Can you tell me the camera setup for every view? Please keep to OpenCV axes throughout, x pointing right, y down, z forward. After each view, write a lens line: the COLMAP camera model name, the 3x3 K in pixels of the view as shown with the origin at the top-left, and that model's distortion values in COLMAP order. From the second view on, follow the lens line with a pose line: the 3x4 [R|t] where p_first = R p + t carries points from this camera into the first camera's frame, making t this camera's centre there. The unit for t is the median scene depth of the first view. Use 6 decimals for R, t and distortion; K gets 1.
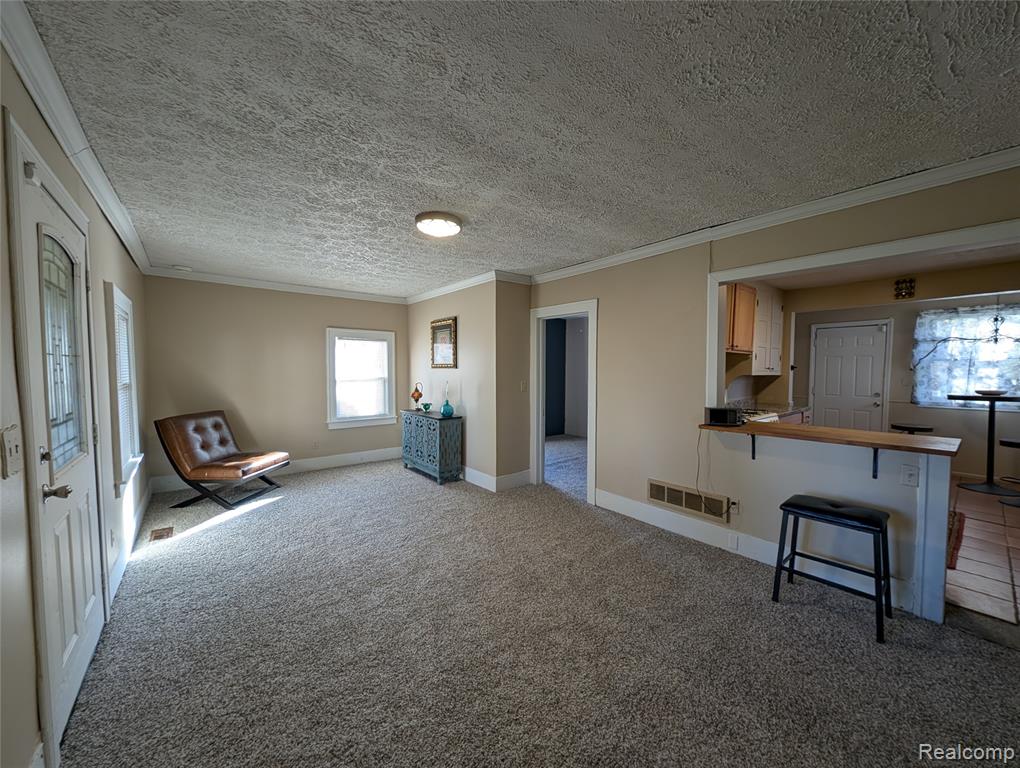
lens RADIAL K [[383.5, 0, 513.5], [0, 383.5, 385.4], [0, 0, 1]] dist [-0.000801, -0.000055]
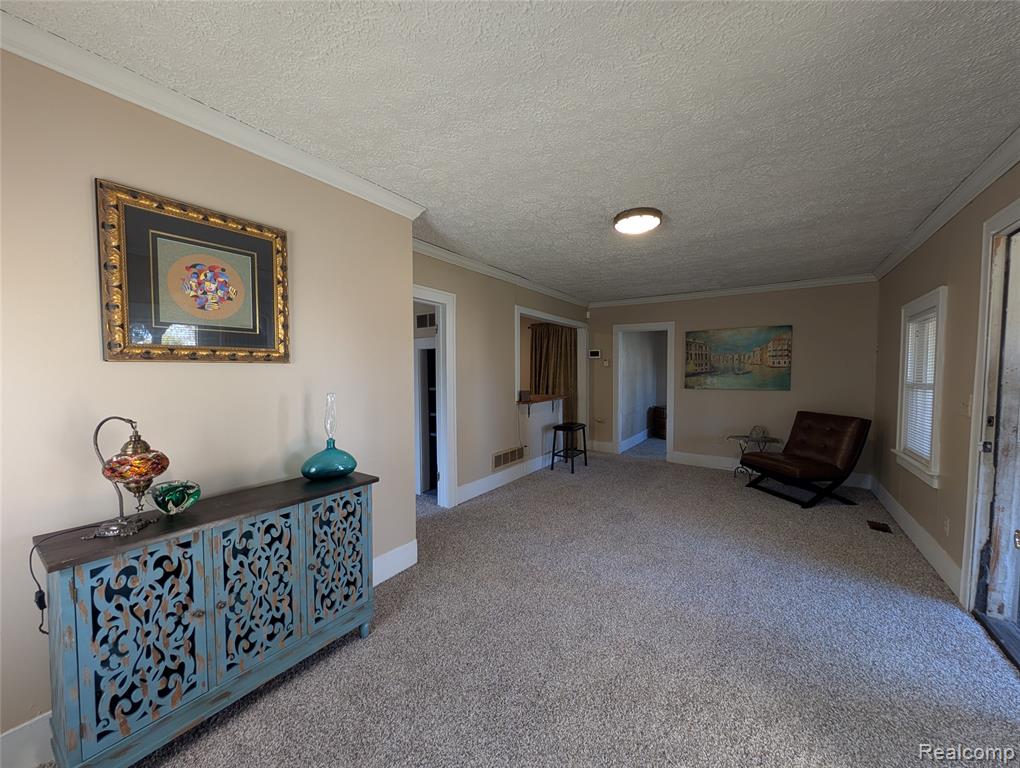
lens RADIAL K [[383.5, 0, 513.5], [0, 383.5, 385.4], [0, 0, 1]] dist [-0.000801, -0.000055]
pose [[-0.282576, -0.041666, 0.958340, -0.622558], [0.043196, 0.997490, 0.056105, -0.034301], [-0.958272, 0.057250, -0.280067, 0.925873]]
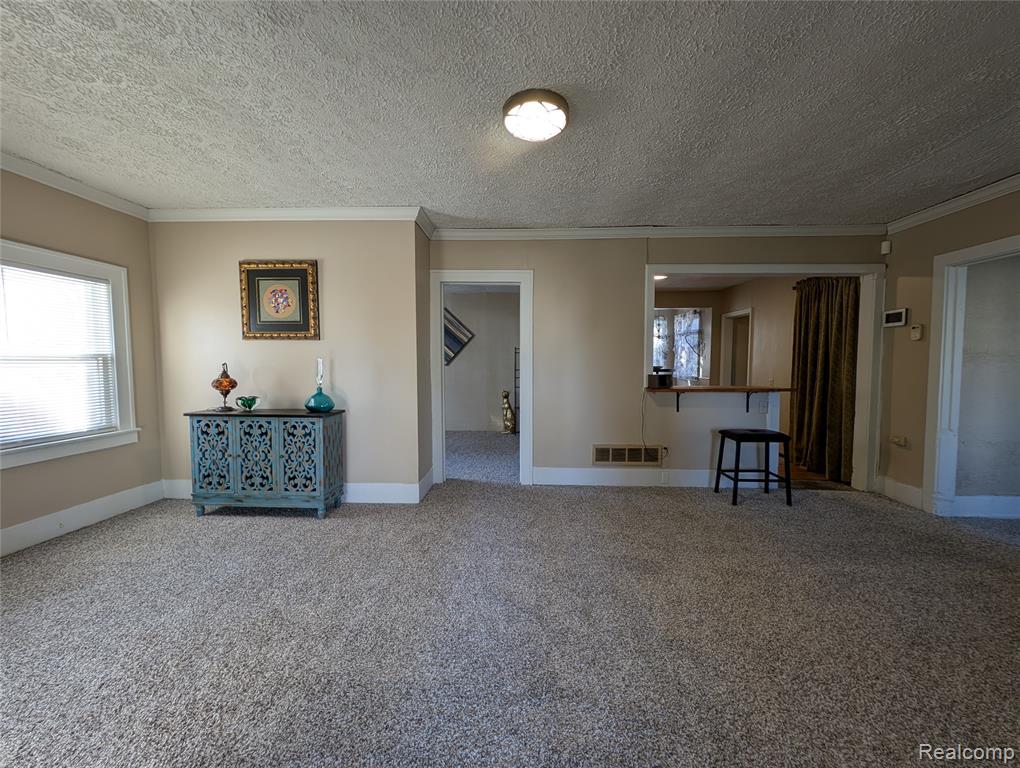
lens RADIAL K [[382.4, 0, 512.0], [0, 382.4, 384.0], [0, 0, 1]] dist [0.007596, -0.000004]
pose [[0.666258, -0.040818, 0.744603, -0.438819], [0.031552, 0.999150, 0.026539, 0.026024], [-0.745054, 0.005812, 0.666979, 0.324268]]
